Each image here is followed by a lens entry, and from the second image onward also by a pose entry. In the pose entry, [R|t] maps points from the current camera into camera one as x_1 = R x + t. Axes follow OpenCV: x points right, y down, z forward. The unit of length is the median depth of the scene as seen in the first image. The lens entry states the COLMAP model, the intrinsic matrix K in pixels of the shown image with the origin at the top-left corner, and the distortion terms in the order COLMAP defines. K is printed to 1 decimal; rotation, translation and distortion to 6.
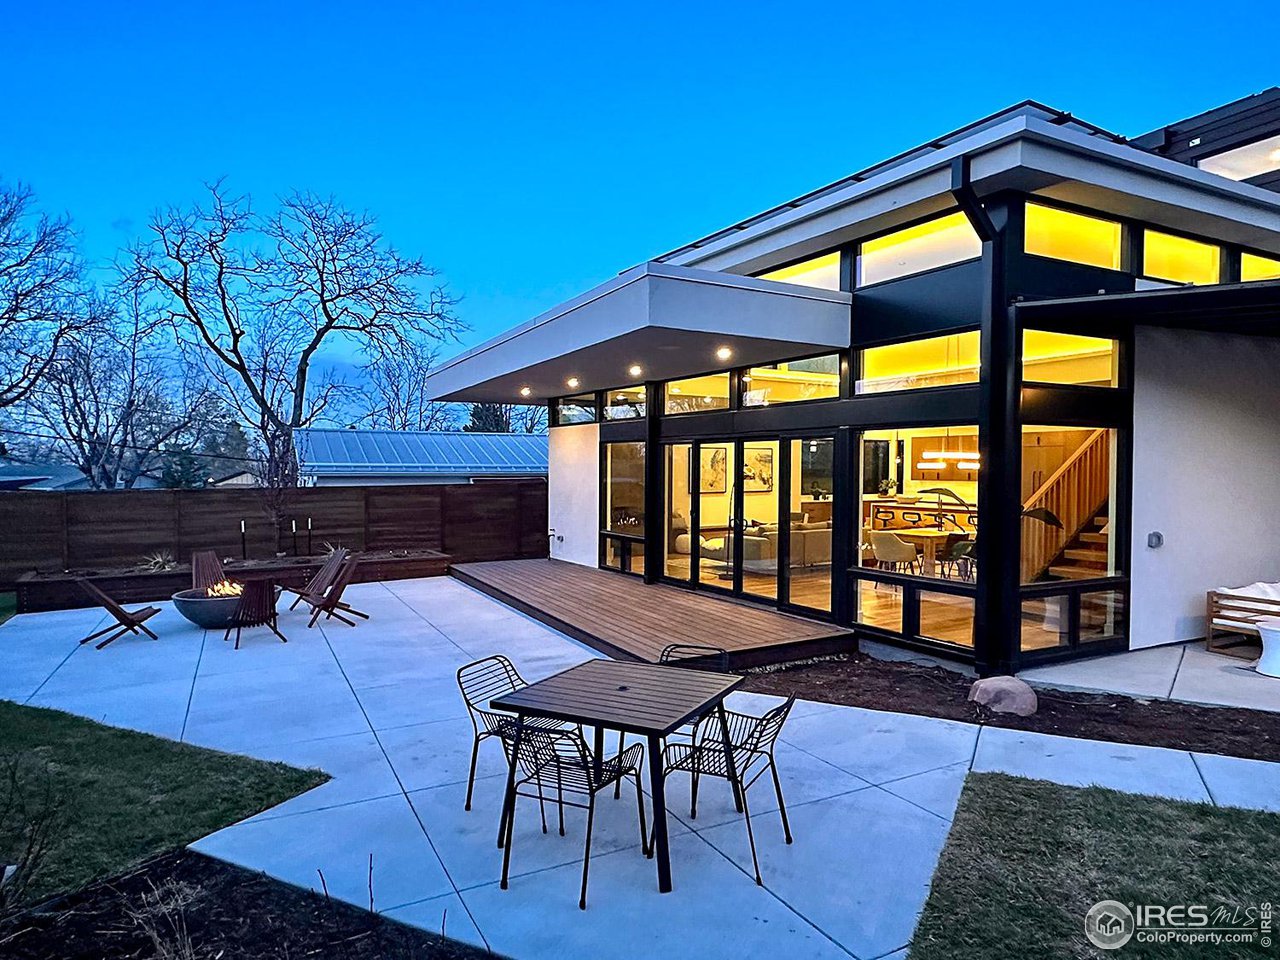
lens RADIAL K [[777.3, 0, 639.0], [0, 777.3, 477.5], [0, 0, 1]] dist [0.000231, -0.000060]
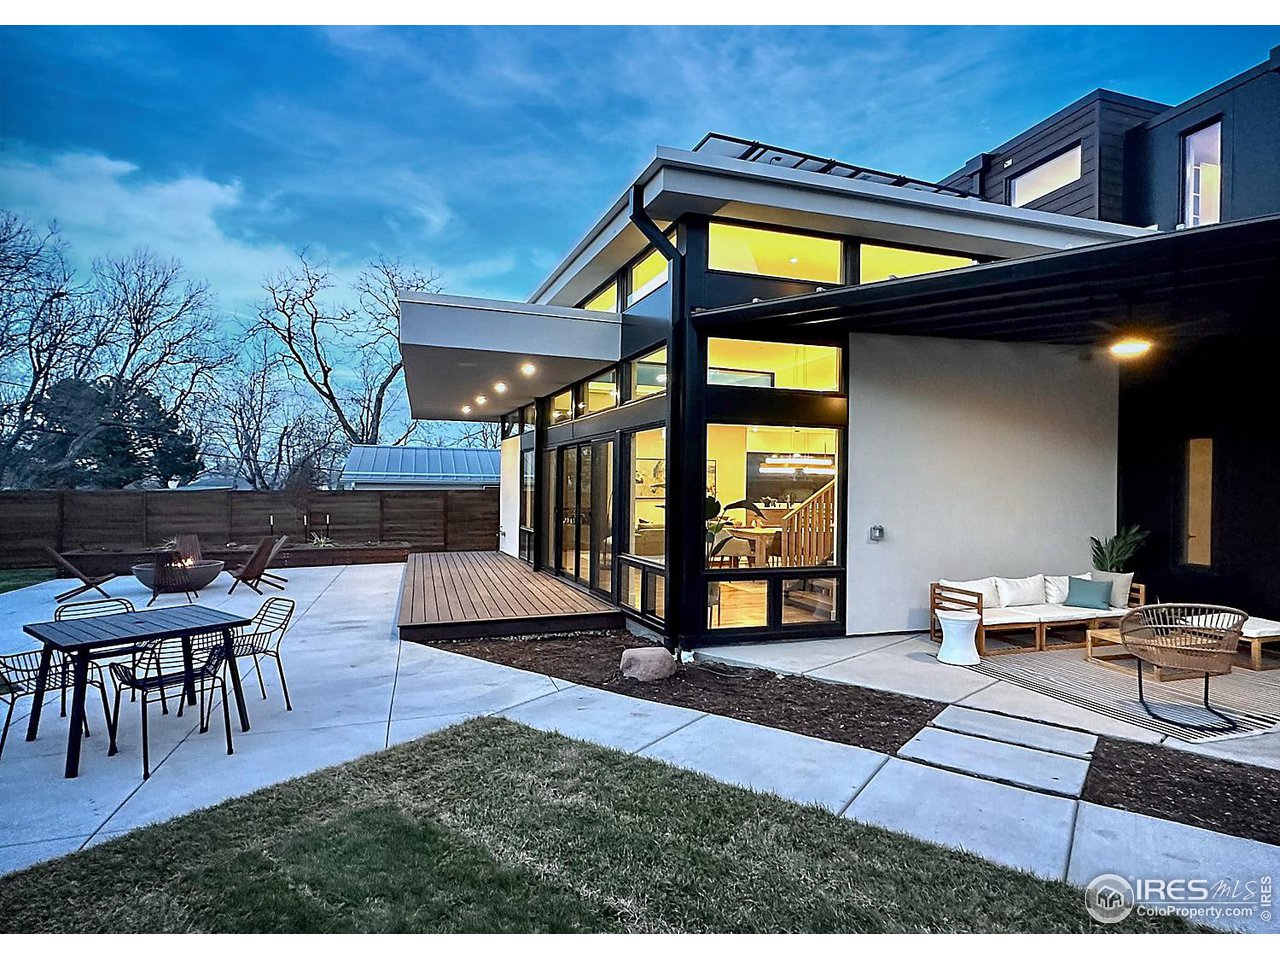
lens RADIAL K [[677.2, 0, 642.0], [0, 677.2, 484.7], [0, 0, 1]] dist [-0.000662, 0.000047]
pose [[0.987344, 0.008205, -0.158381, 0.457658], [-0.010771, 0.999824, -0.015349, 0.029338], [0.158228, 0.016861, 0.987259, 0.027891]]
